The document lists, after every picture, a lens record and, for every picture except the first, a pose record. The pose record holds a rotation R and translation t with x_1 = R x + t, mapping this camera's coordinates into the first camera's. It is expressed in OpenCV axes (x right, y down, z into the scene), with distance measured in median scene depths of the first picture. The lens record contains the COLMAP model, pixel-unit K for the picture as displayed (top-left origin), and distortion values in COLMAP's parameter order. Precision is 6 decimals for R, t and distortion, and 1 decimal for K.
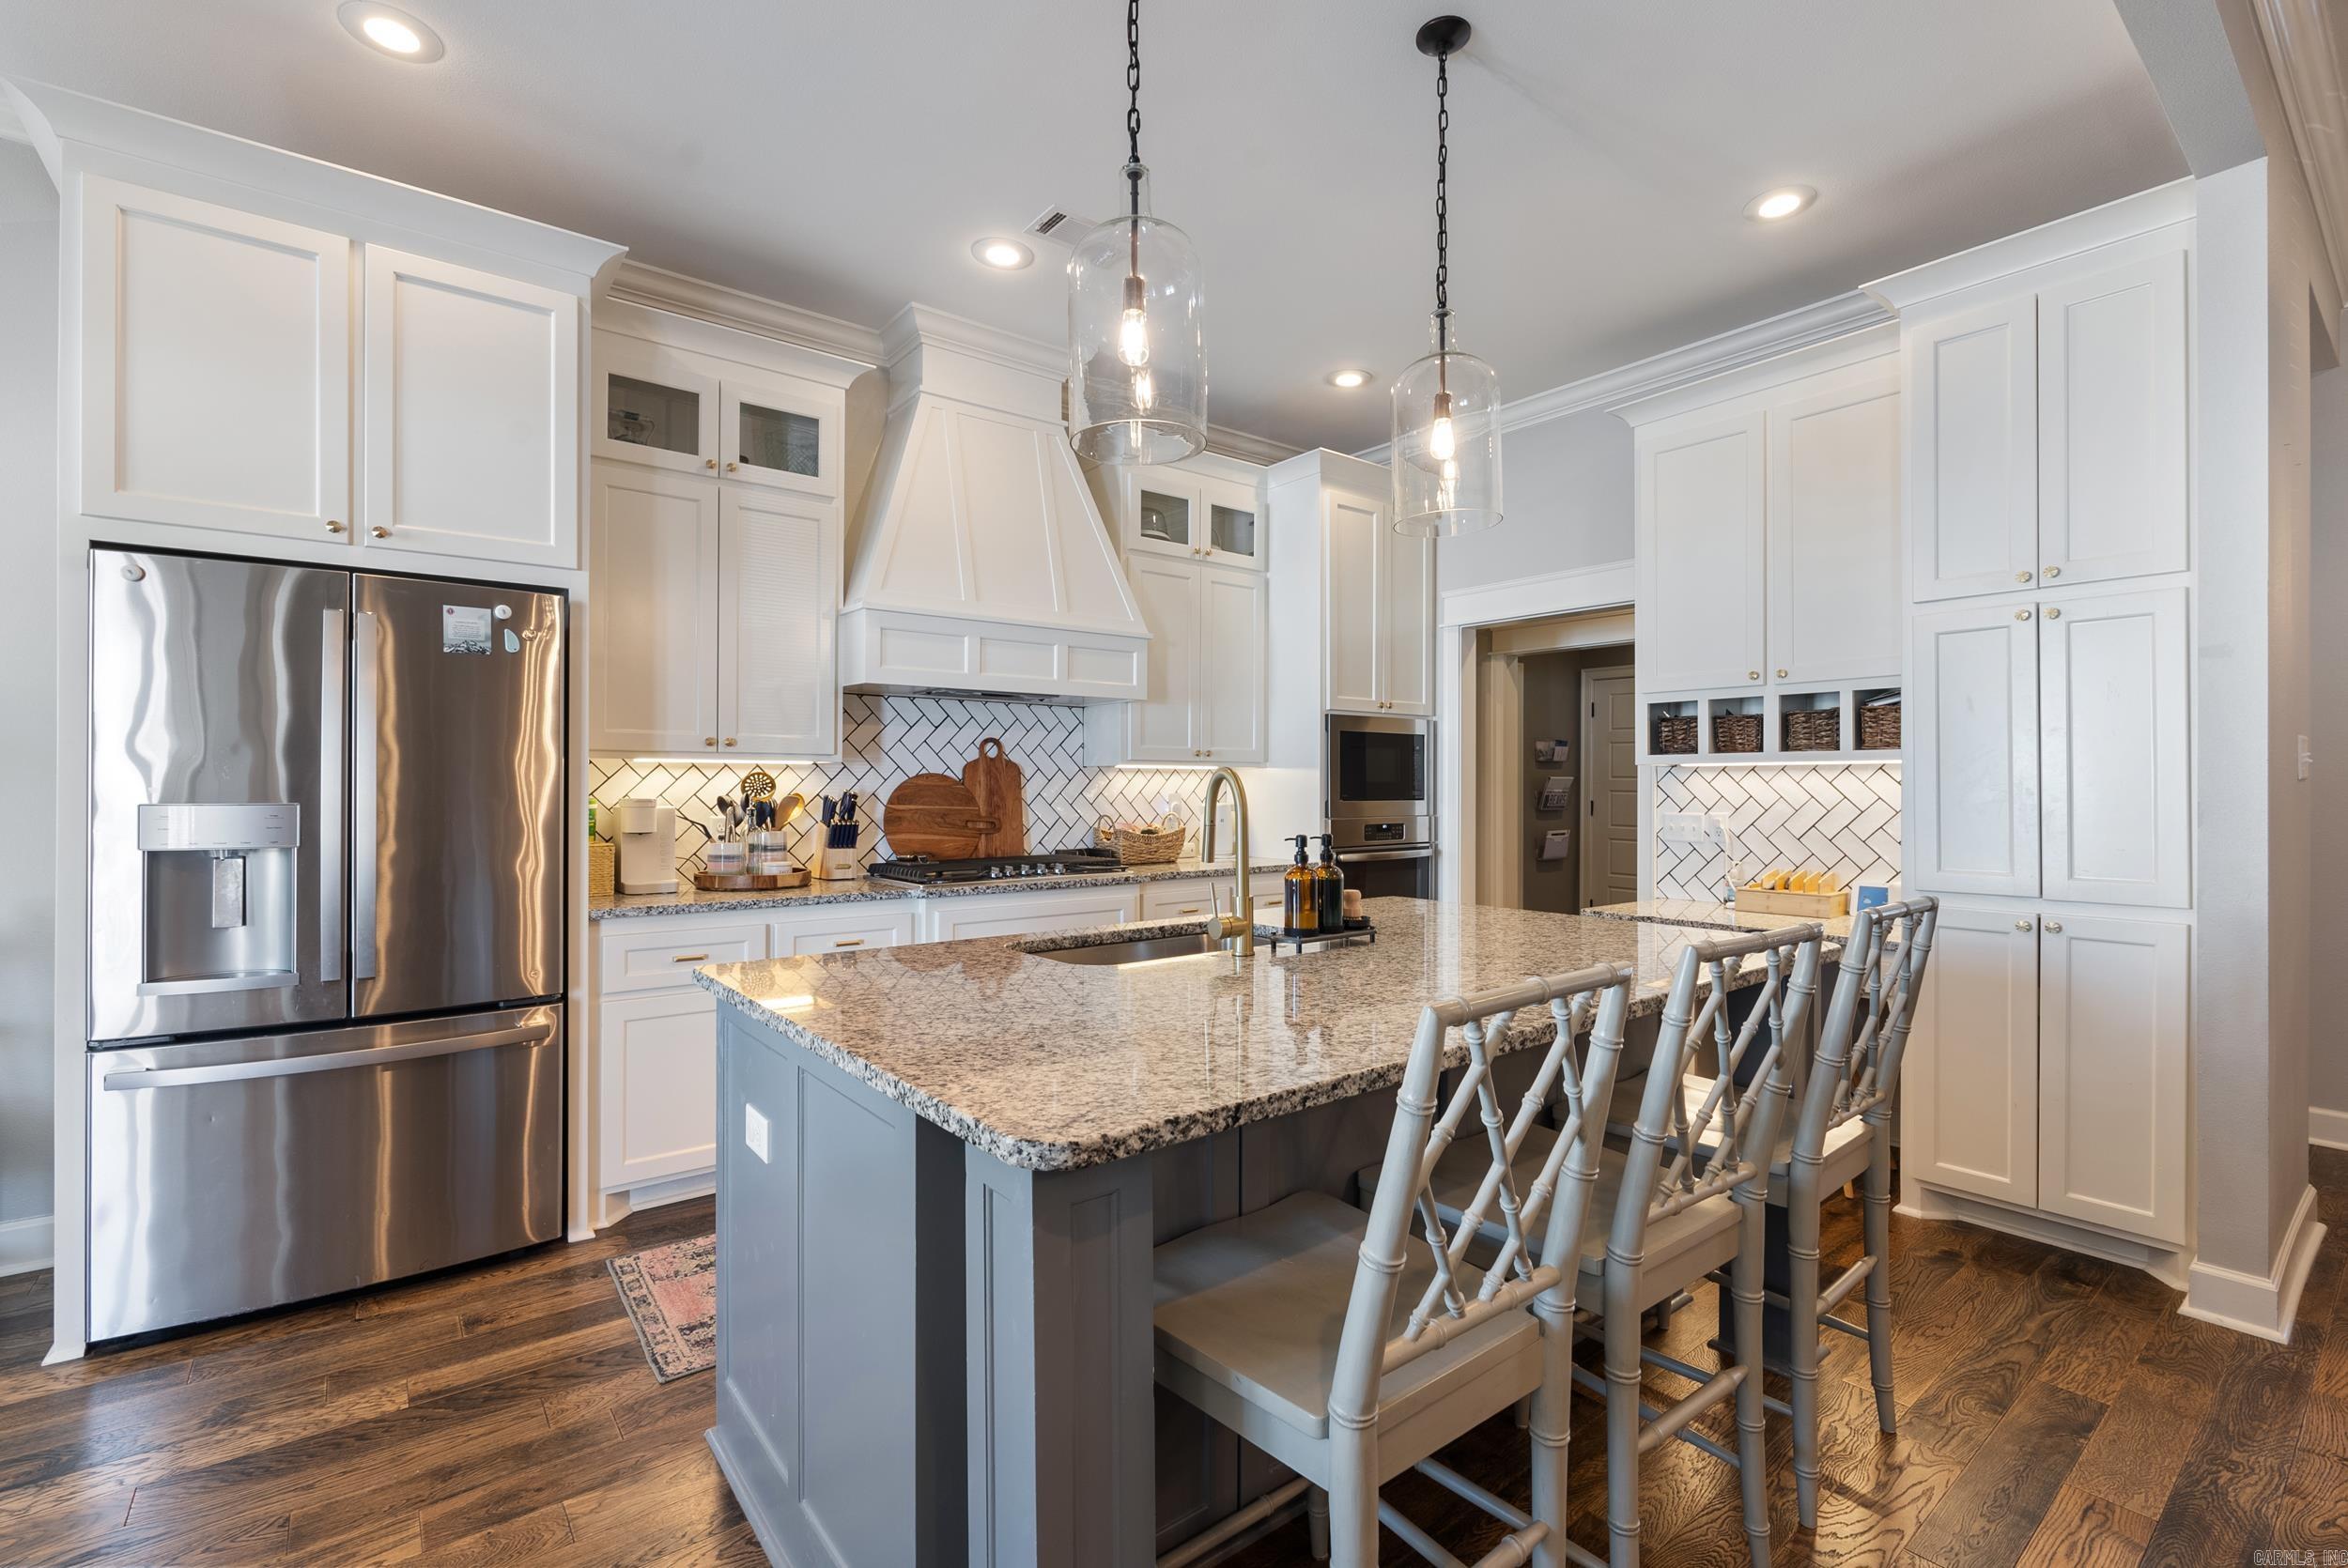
lens RADIAL K [[1036.2, 0, 1177.2], [0, 1036.2, 784.7], [0, 0, 1]] dist [-0.005076, 0.000201]
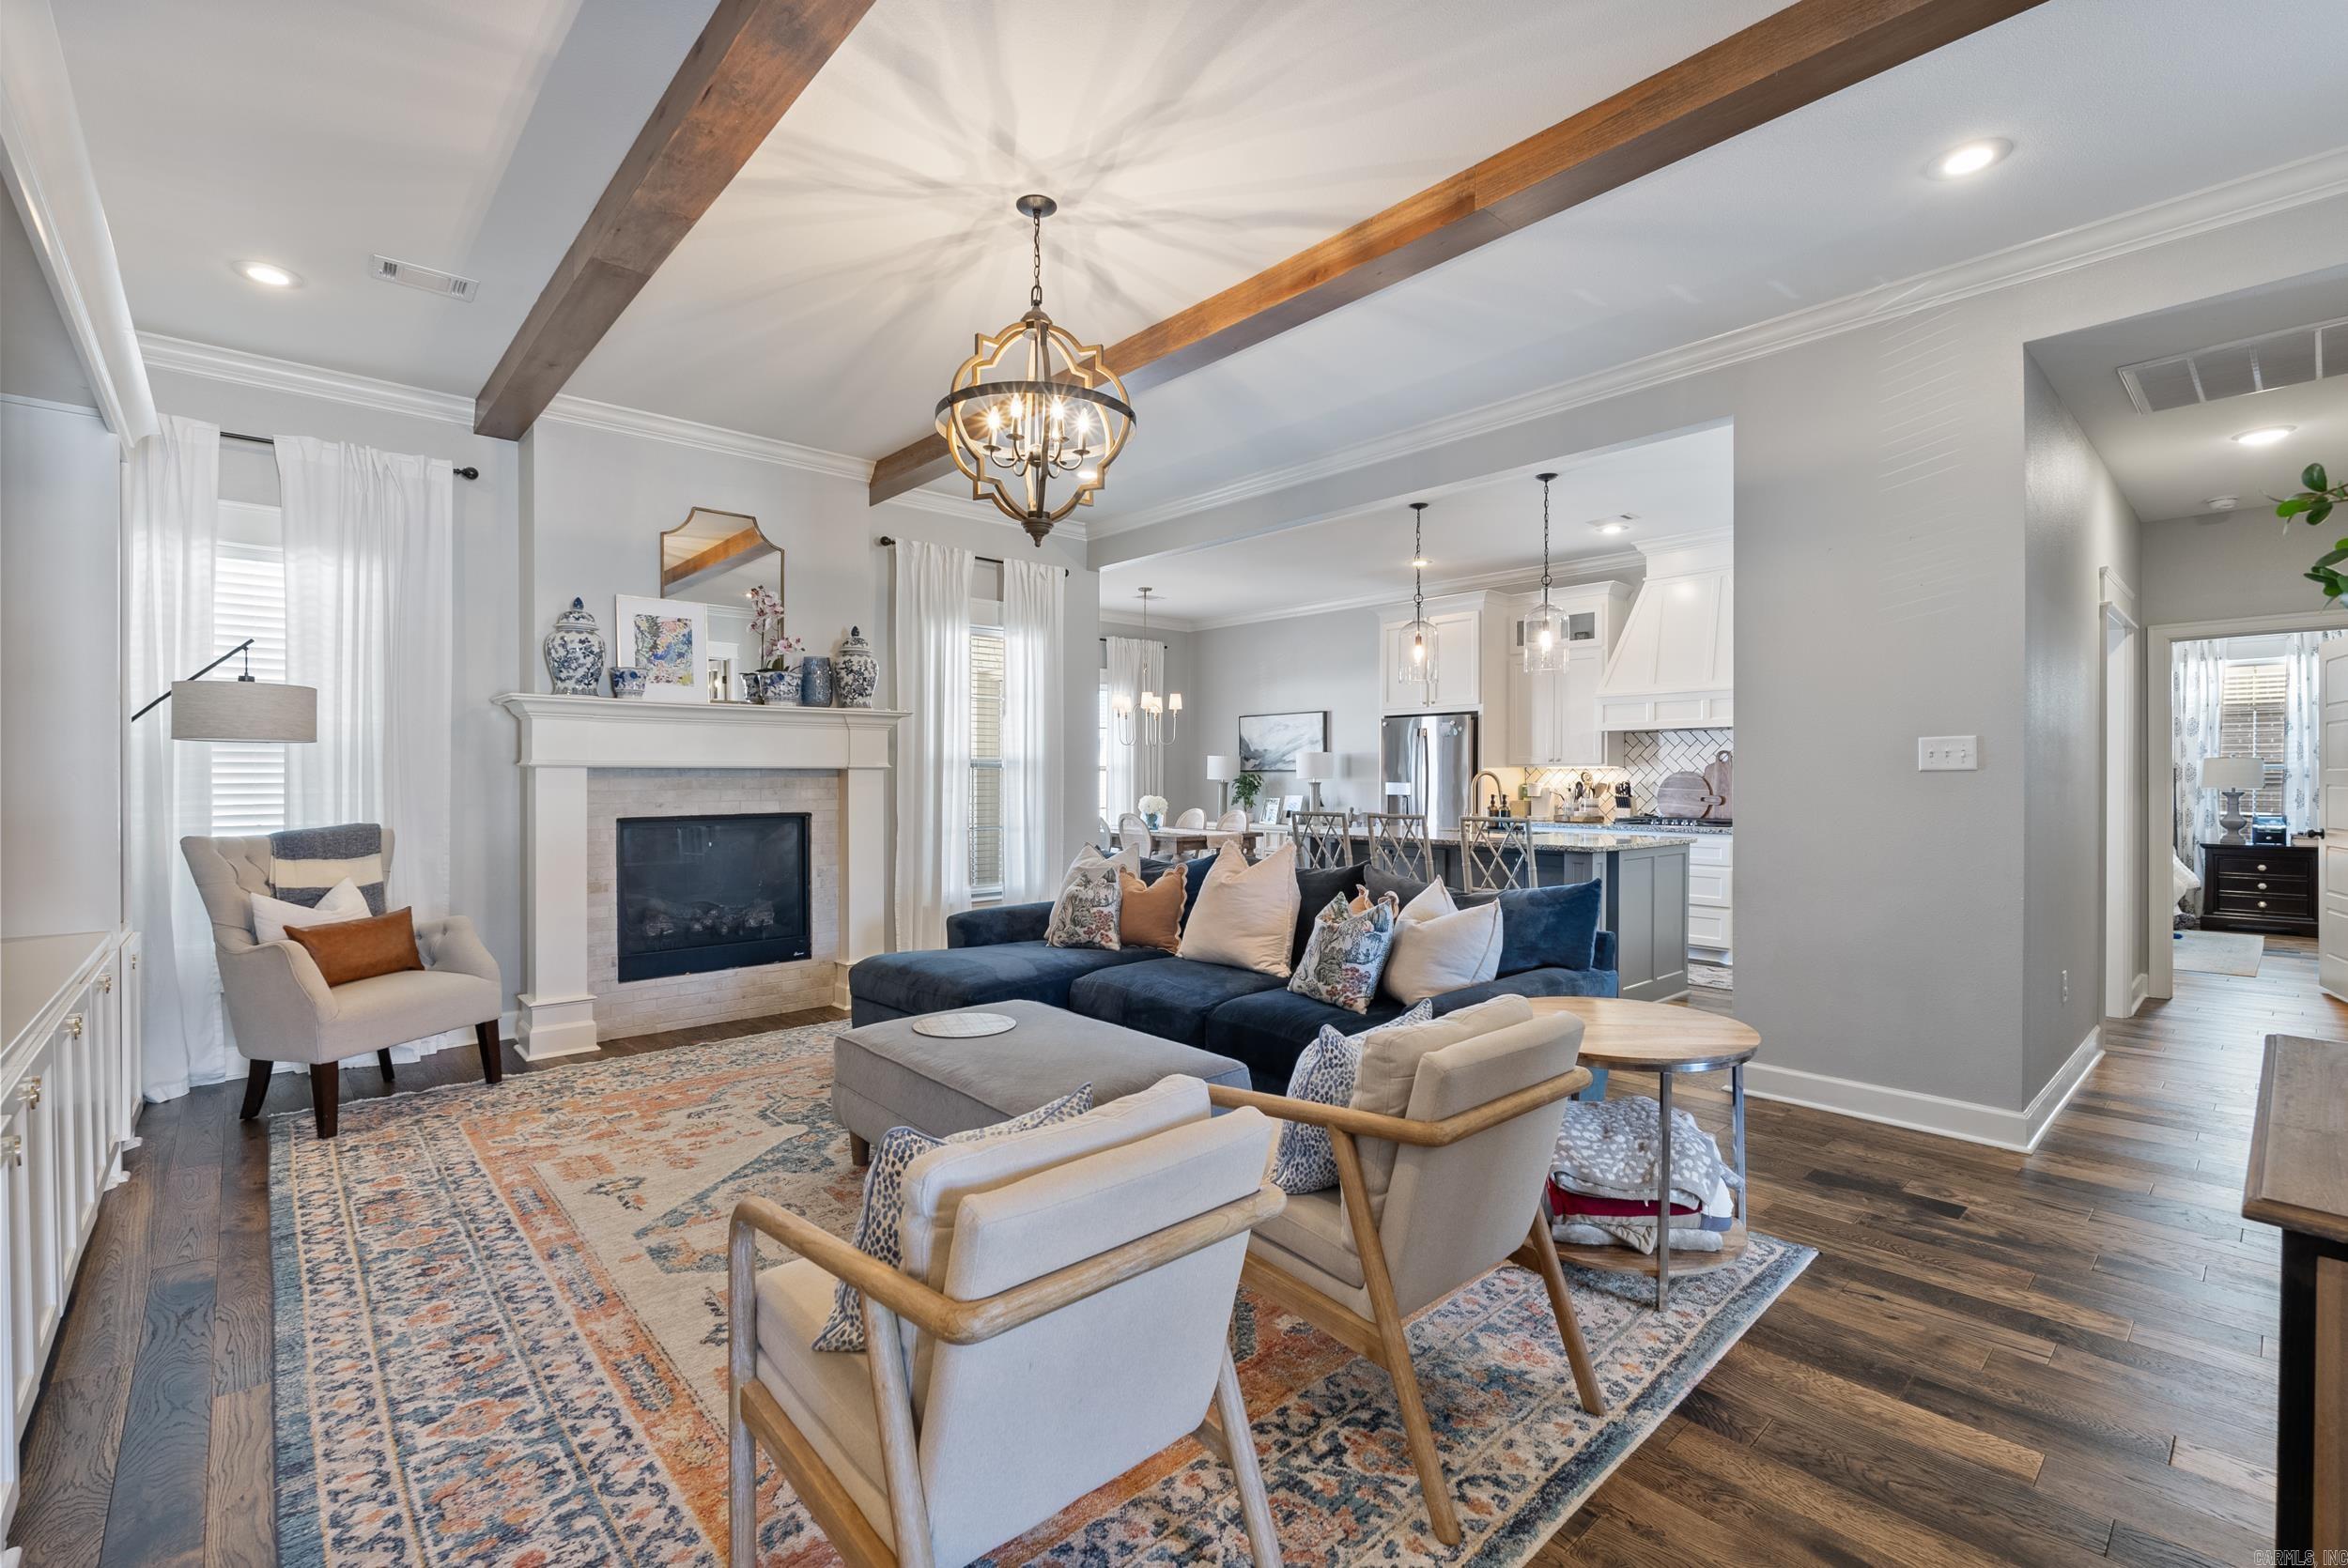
lens RADIAL K [[1031.7, 0, 1176.5], [0, 1031.7, 783.8], [0, 0, 1]] dist [-0.007562, 0.001409]
pose [[0.066266, 0.004012, -0.997794, 1.690589], [-0.000621, 0.999992, 0.003980, 0.004918], [0.997802, 0.000356, 0.066267, -0.035670]]
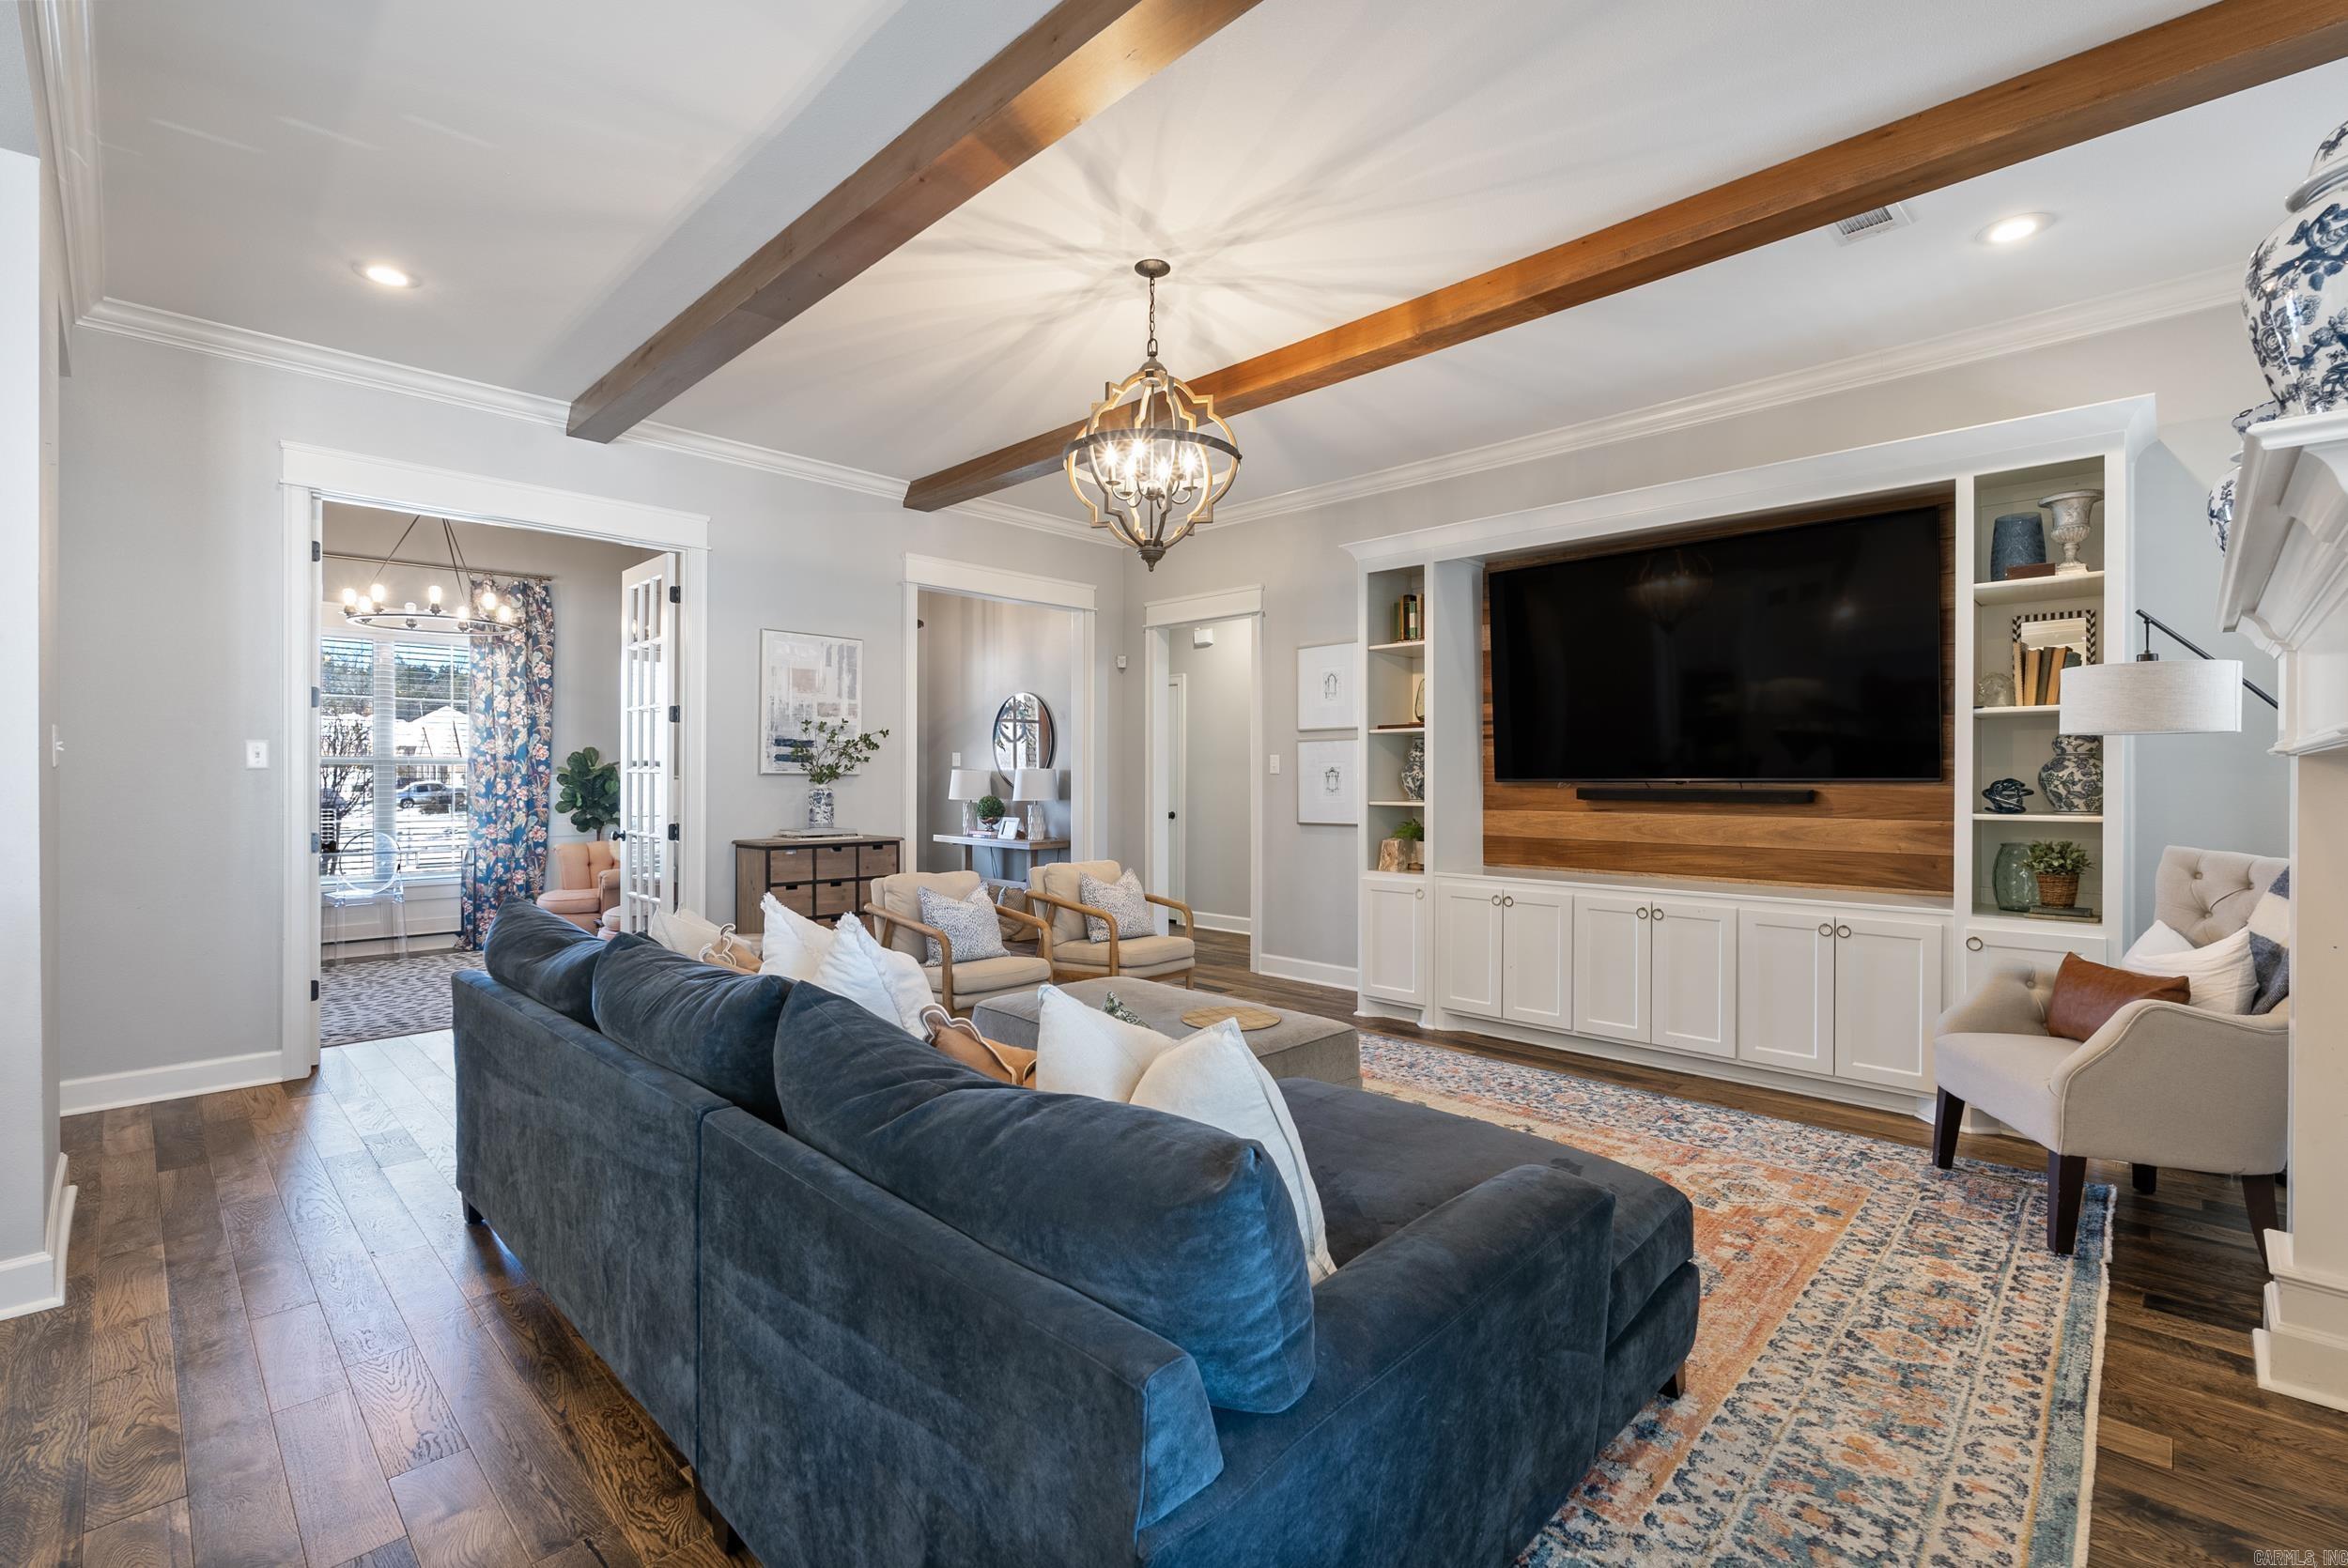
lens RADIAL K [[1035.1, 0, 1179.1], [0, 1035.1, 777.8], [0, 0, 1]] dist [-0.006707, 0.000194]
pose [[-0.128038, -0.004651, 0.991758, -0.062348], [-0.000496, 0.999989, 0.004626, 0.000181], [-0.991769, 0.000101, -0.128039, 0.002145]]
